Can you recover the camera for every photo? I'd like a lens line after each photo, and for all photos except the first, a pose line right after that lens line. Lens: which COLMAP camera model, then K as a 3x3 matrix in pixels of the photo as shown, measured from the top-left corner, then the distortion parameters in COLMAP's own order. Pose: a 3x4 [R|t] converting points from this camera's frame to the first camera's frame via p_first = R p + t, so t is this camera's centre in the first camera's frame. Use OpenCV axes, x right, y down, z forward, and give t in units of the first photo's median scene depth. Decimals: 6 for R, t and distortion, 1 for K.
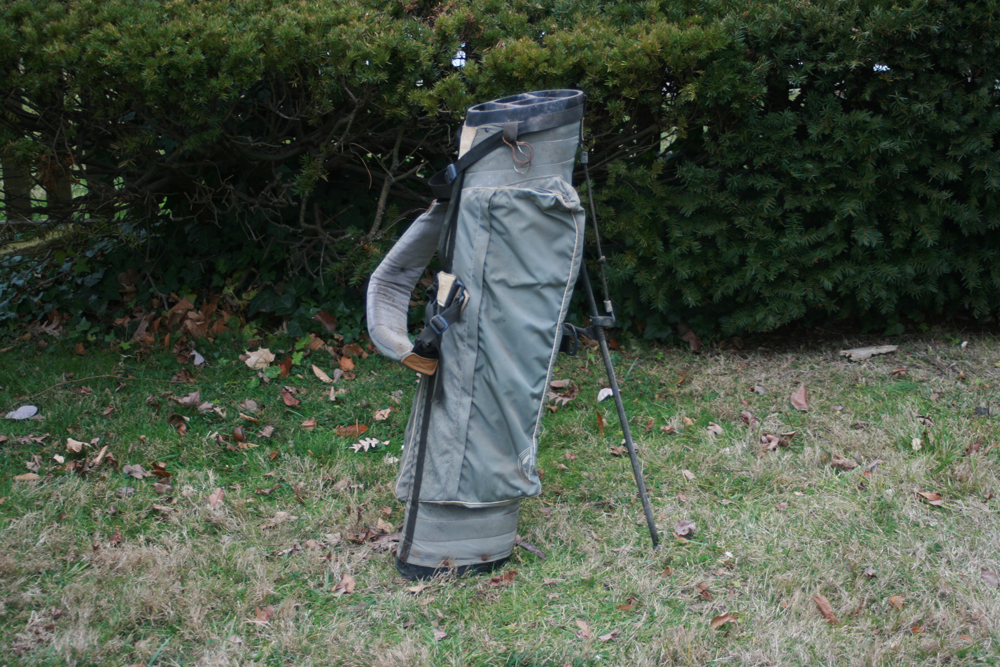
lens RADIAL K [[1584.2, 0, 504.0], [0, 1584.2, 333.4], [0, 0, 1]] dist [-0.176546, 0.000000]
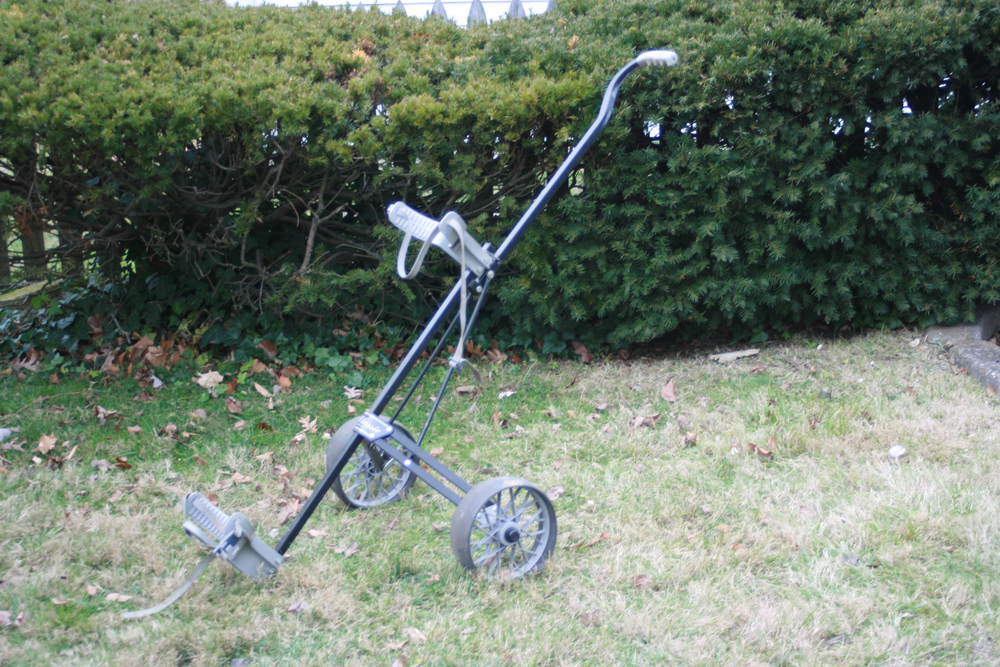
lens RADIAL K [[1584.2, 0, 508.0], [0, 1584.2, 330.7], [0, 0, 1]] dist [-0.176546, 0.000000]
pose [[0.999317, -0.033196, 0.016239, 0.051496], [0.034153, 0.997446, -0.062727, 0.066621], [-0.014115, 0.063239, 0.997899, -0.175477]]
